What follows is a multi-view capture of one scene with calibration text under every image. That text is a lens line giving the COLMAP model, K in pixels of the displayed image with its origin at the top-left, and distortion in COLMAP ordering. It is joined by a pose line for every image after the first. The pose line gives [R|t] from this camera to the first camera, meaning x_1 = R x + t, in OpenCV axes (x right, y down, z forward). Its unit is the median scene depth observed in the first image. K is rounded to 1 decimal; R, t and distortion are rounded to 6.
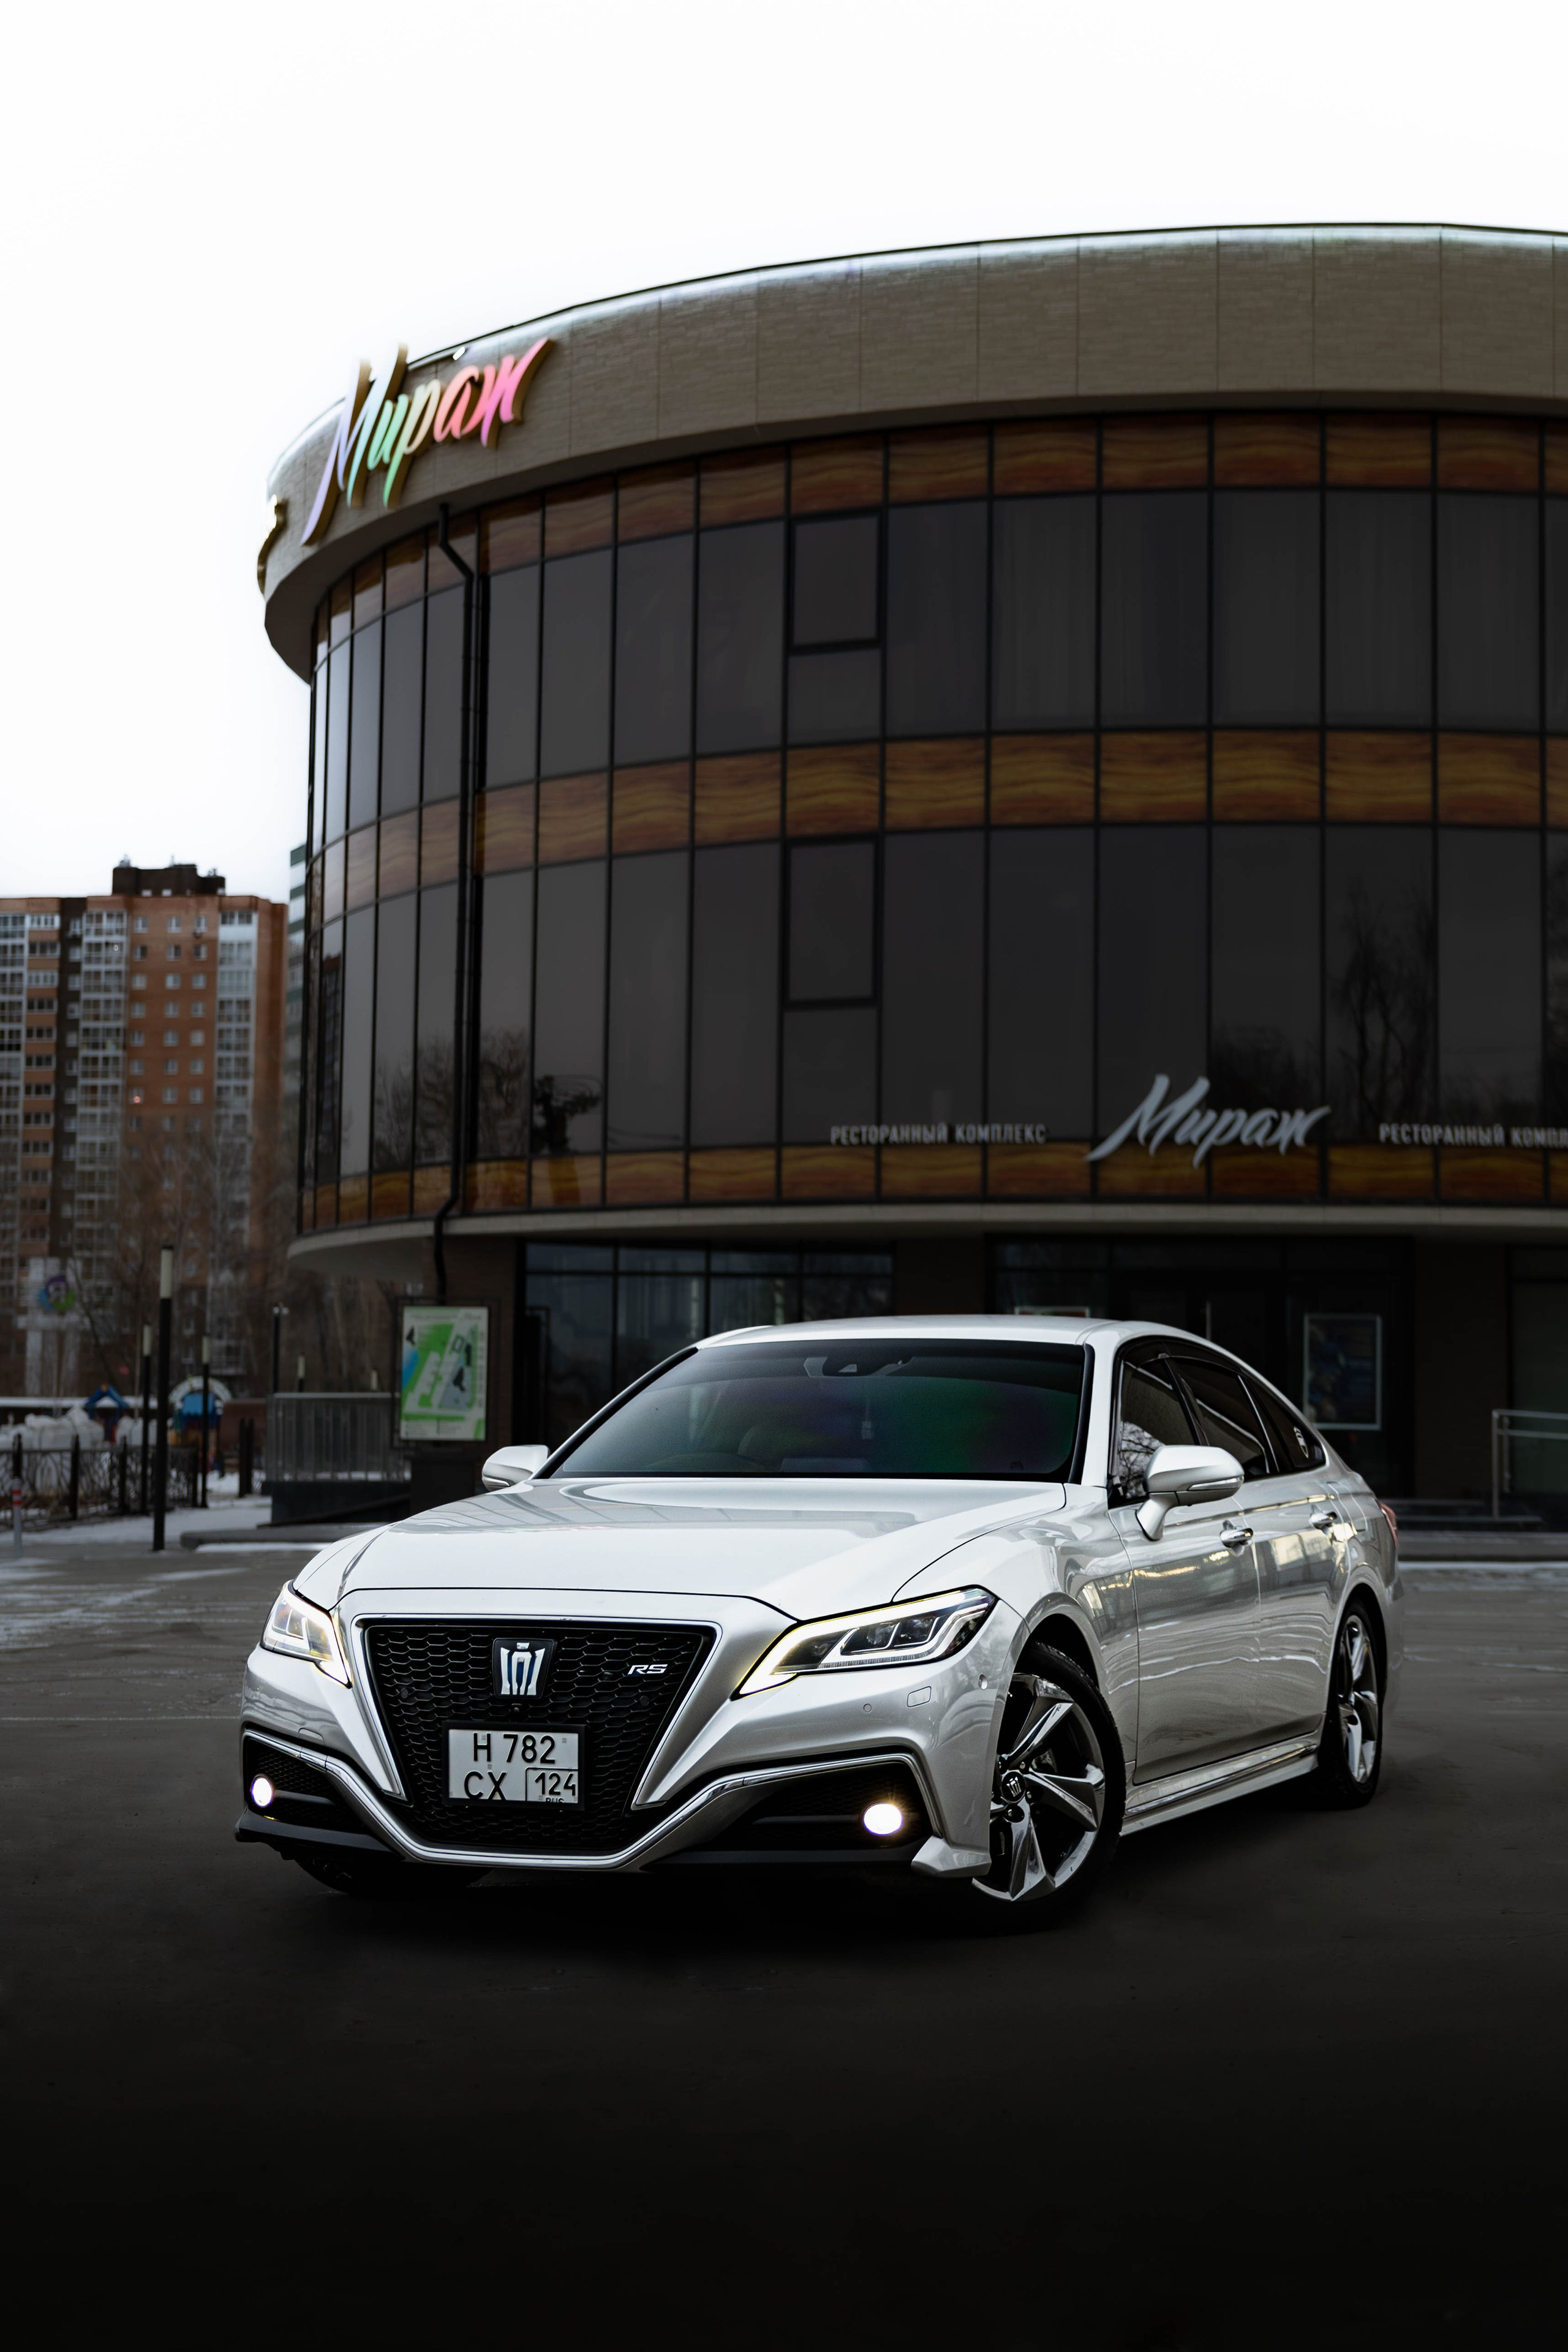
lens RADIAL K [[3564.2, 0, 784.0], [0, 3564.2, 1176.0], [0, 0, 1]] dist [-0.009877, -0.043265]
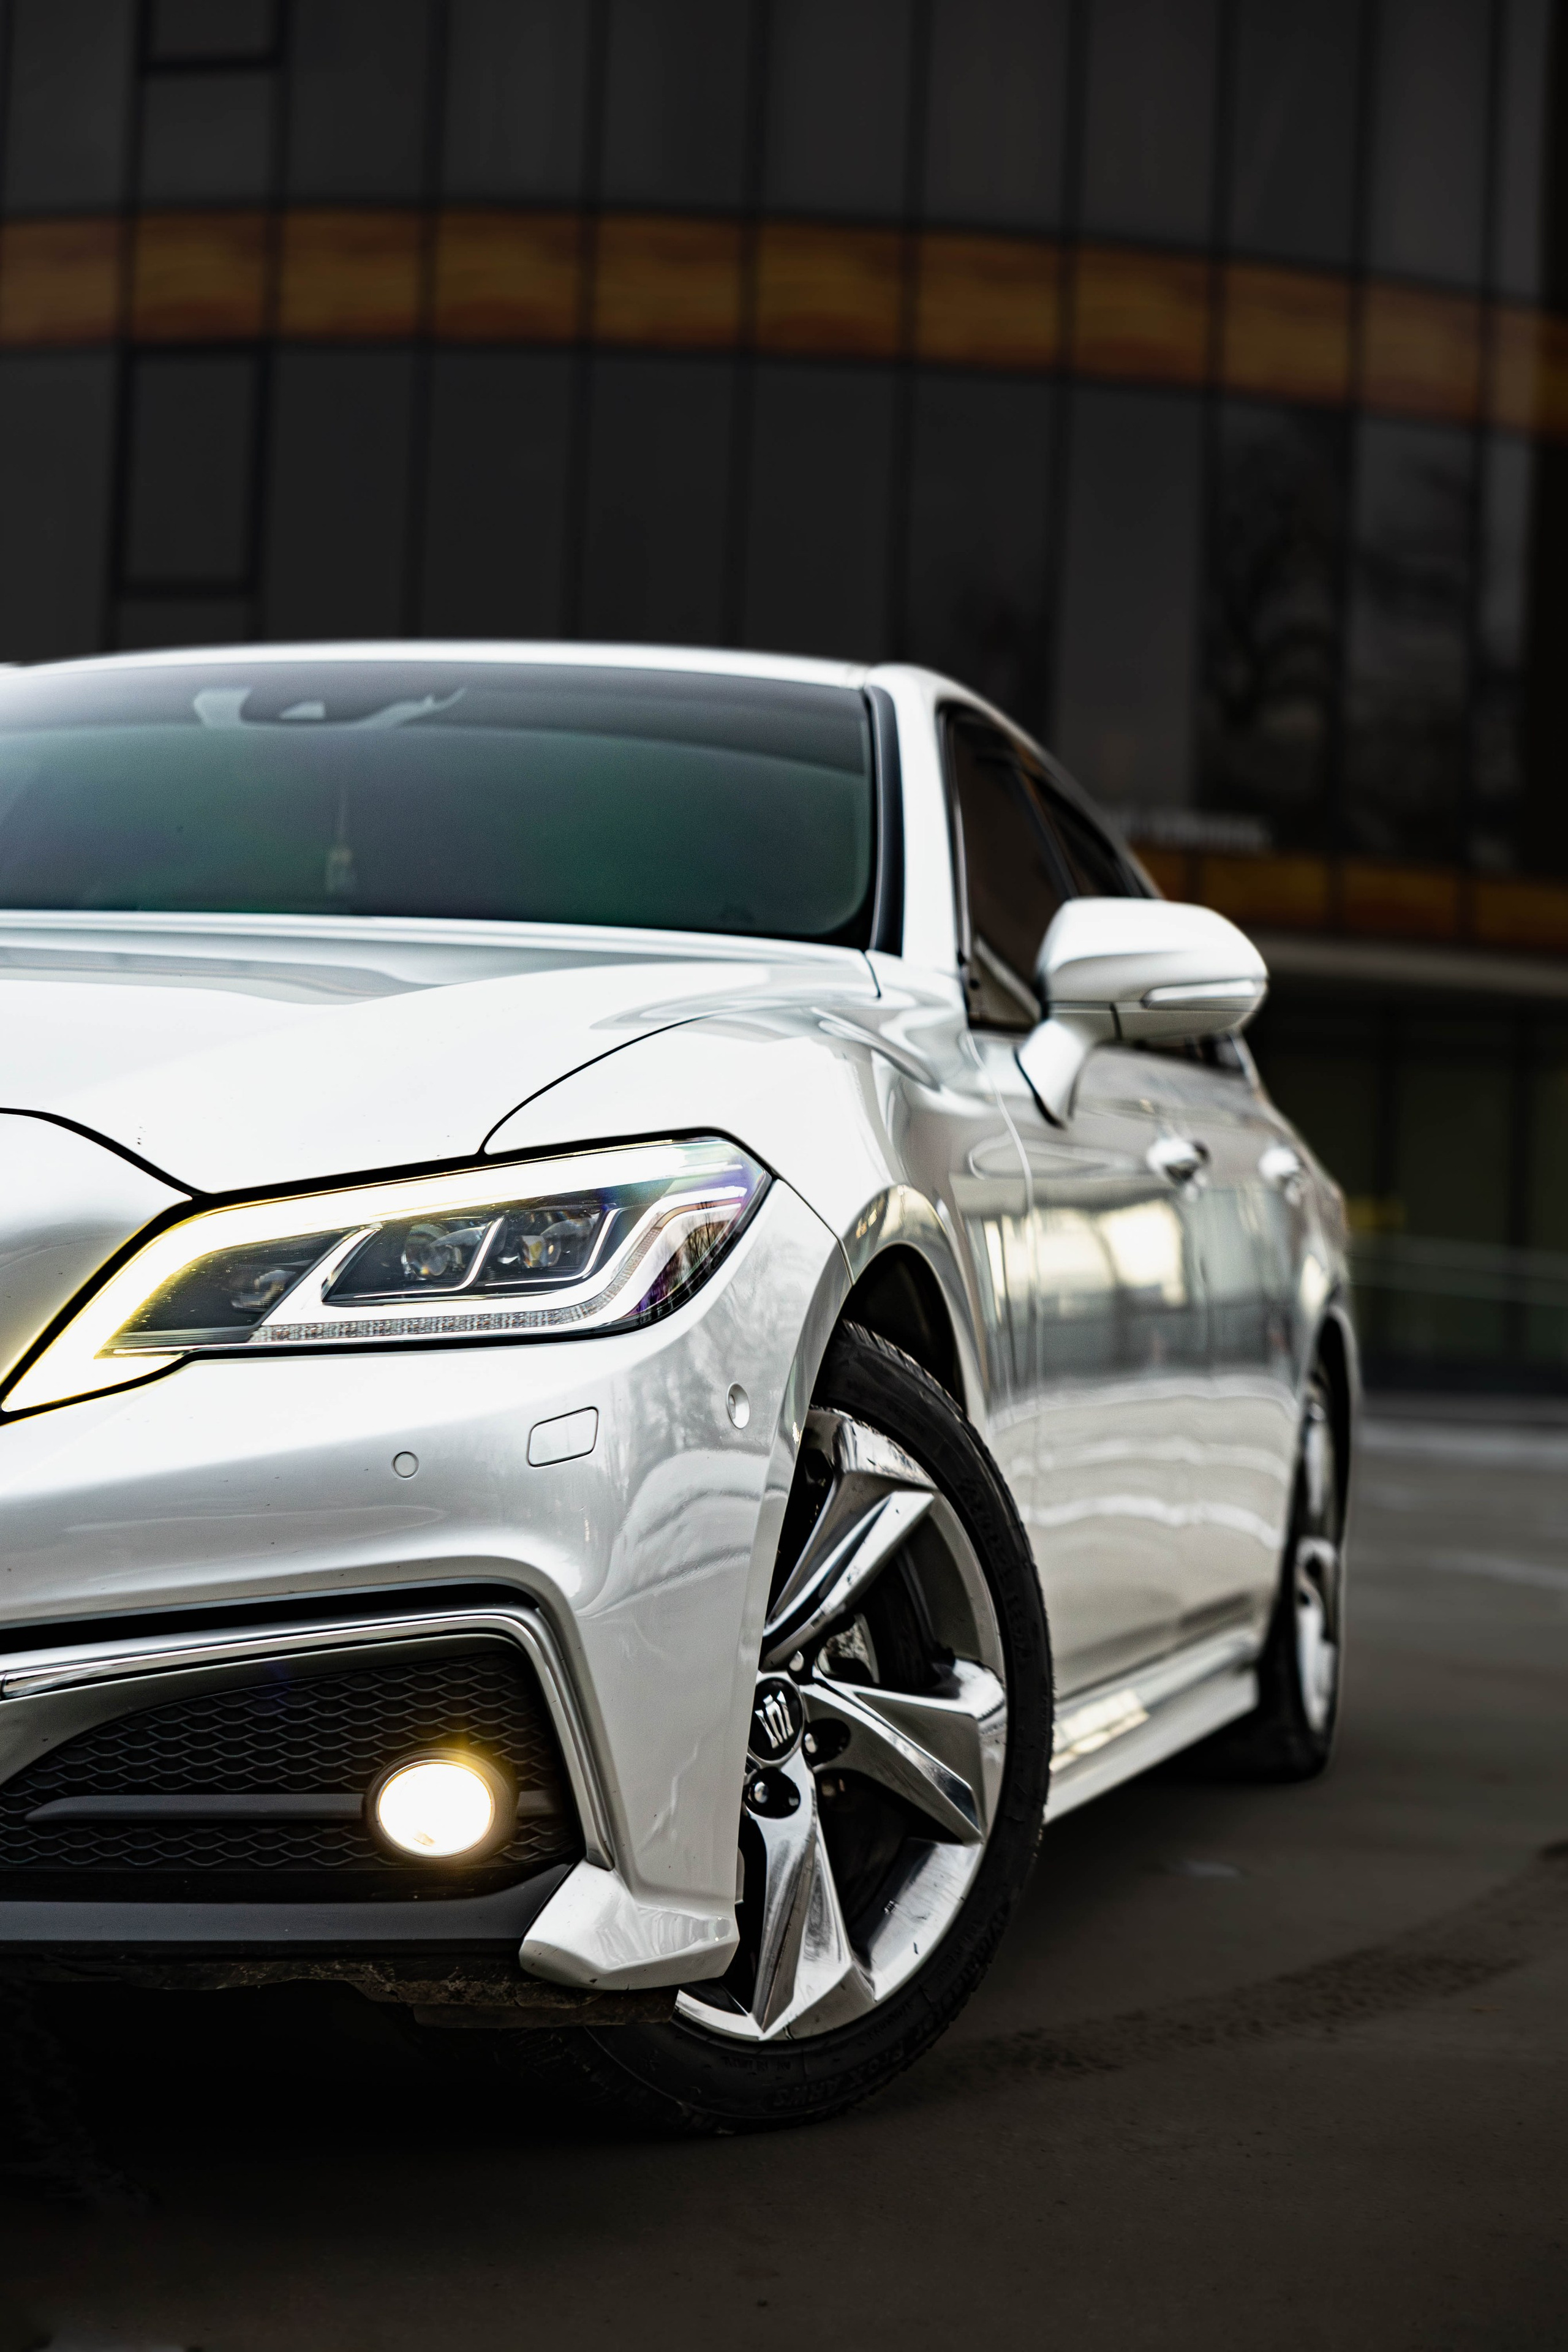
lens RADIAL K [[4509.8, 0, 784.0], [0, 4509.8, 1176.0], [0, 0, 1]] dist [-0.012263, -0.054388]
pose [[0.987395, 0.038382, 0.153549, -0.005993], [-0.045476, 0.998041, 0.042956, 0.101888], [-0.151600, -0.049398, 0.987207, 0.581221]]
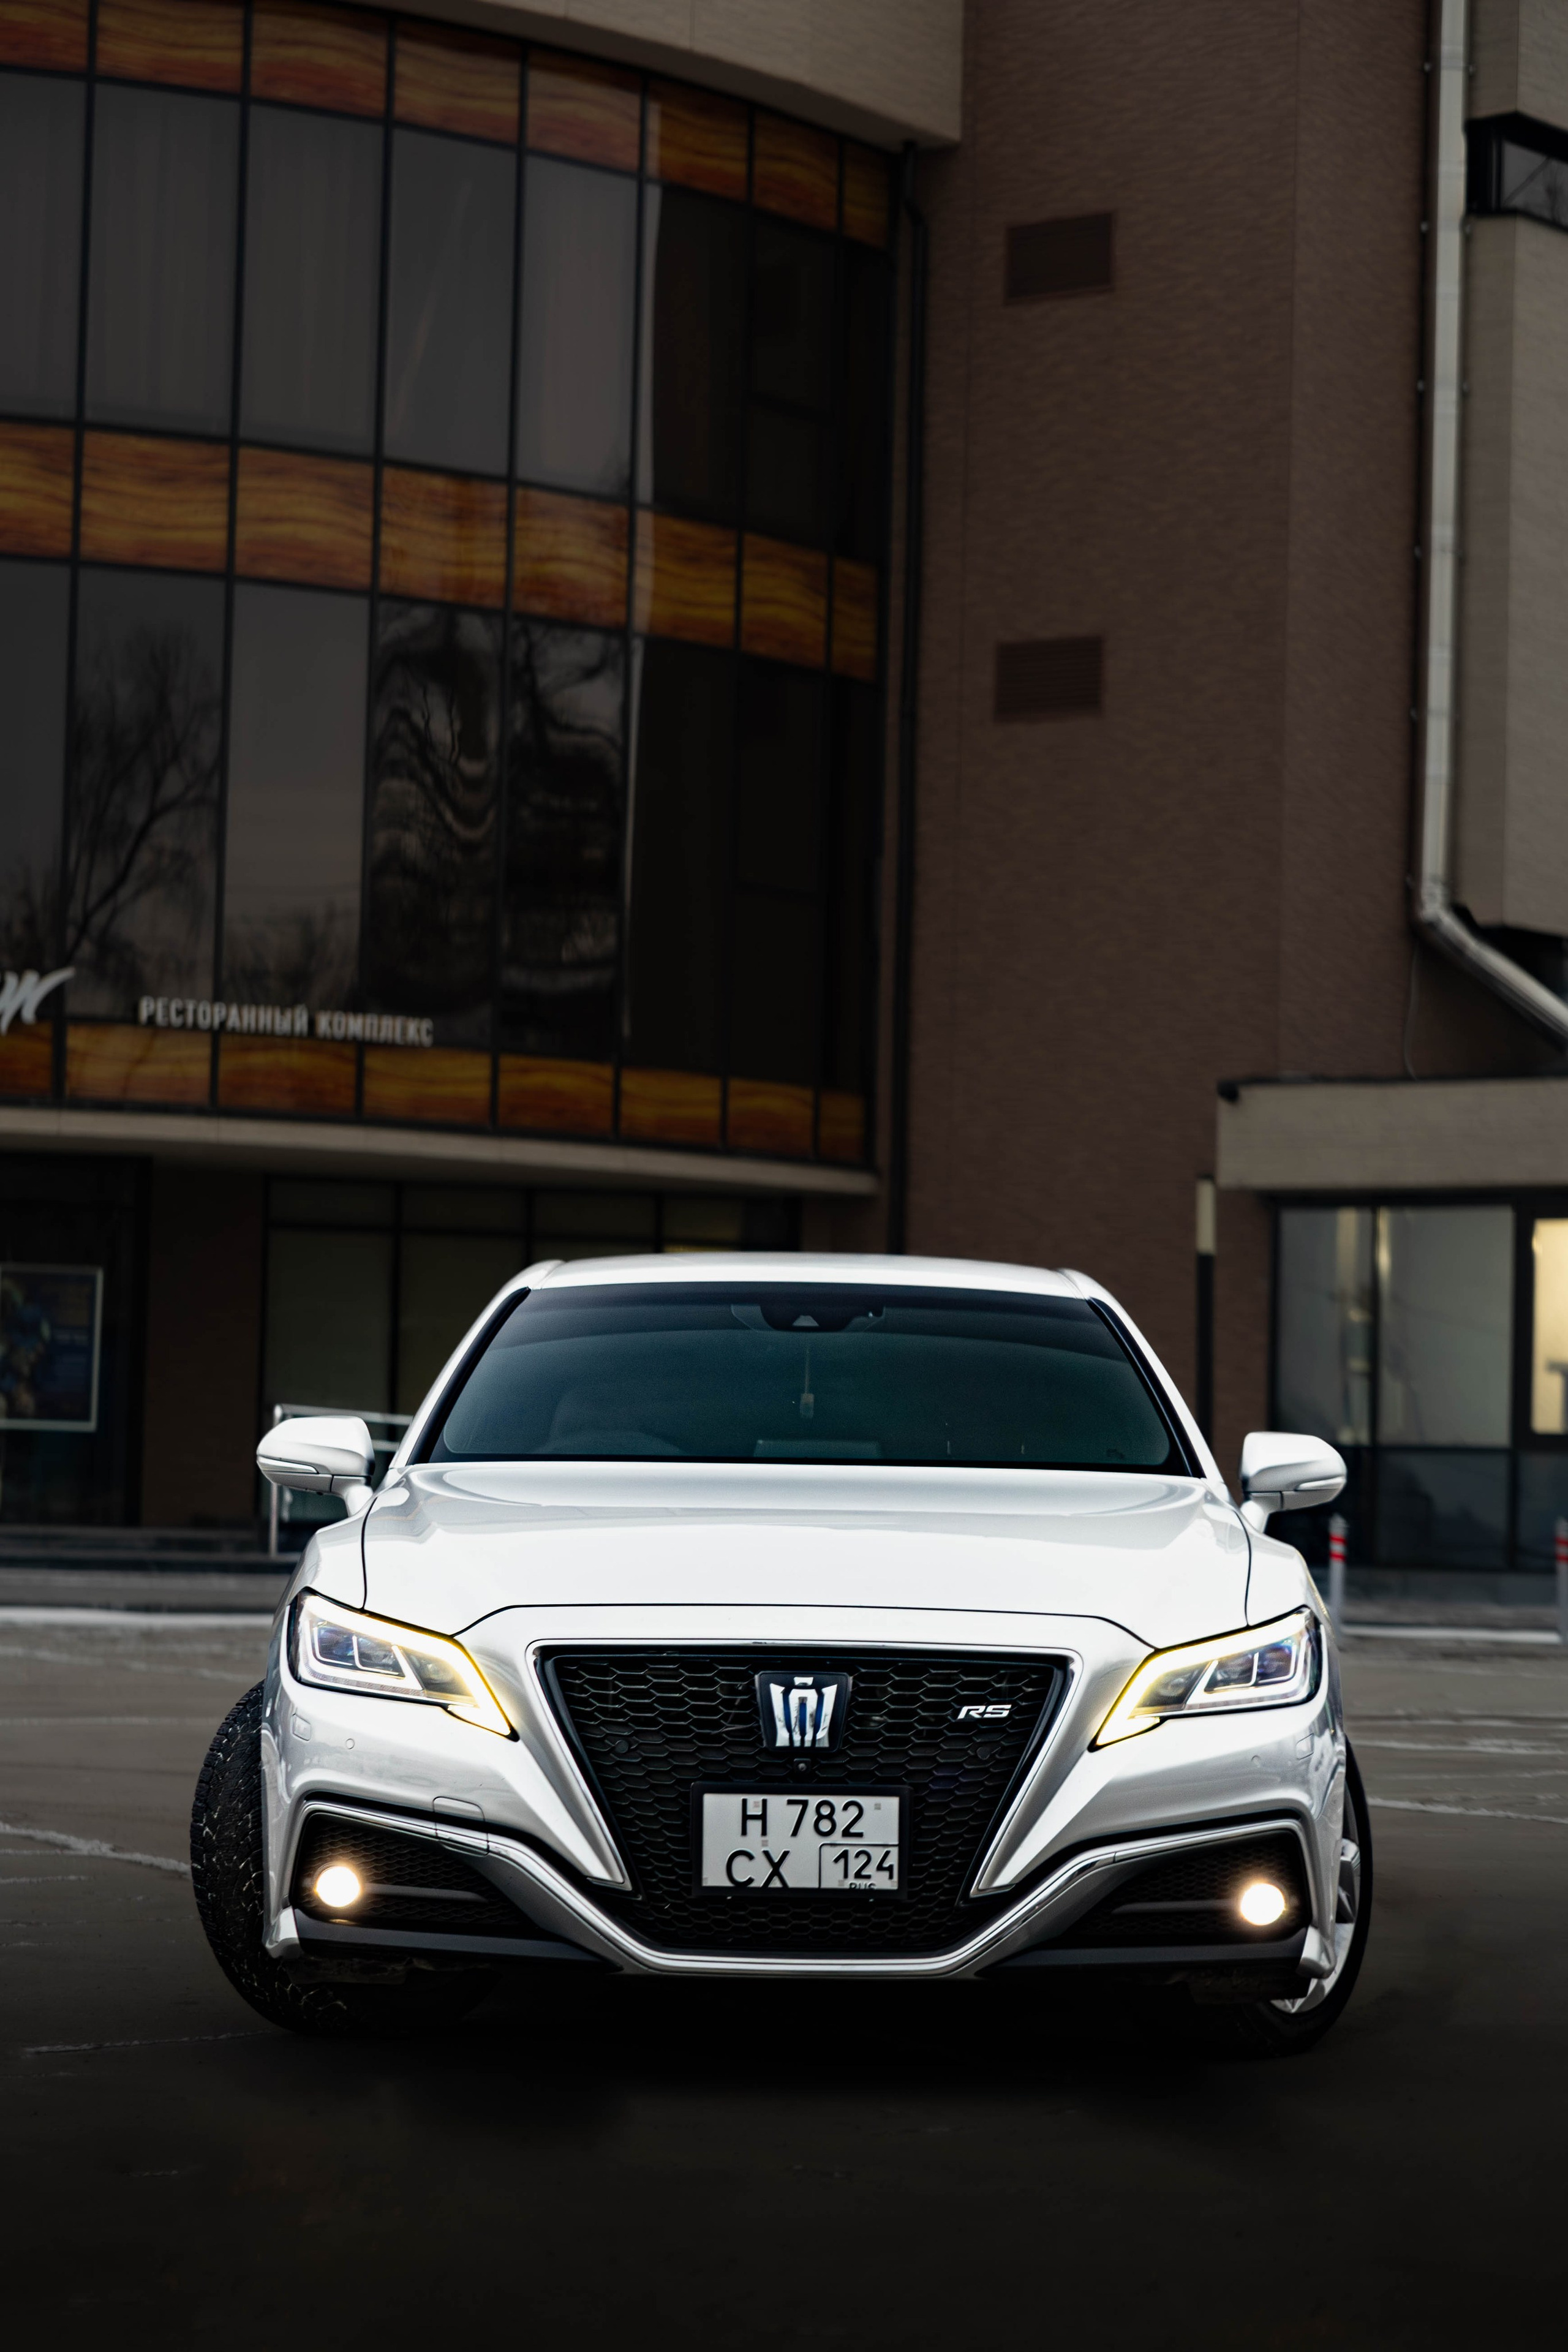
lens RADIAL K [[5186.3, 0, 784.0], [0, 5186.3, 1176.0], [0, 0, 1]] dist [0.028163, 0.053590]
pose [[0.921685, 0.039045, 0.385969, -0.498716], [-0.047393, 0.998803, 0.012135, 0.013111], [-0.385033, -0.029477, 0.922432, 0.002336]]
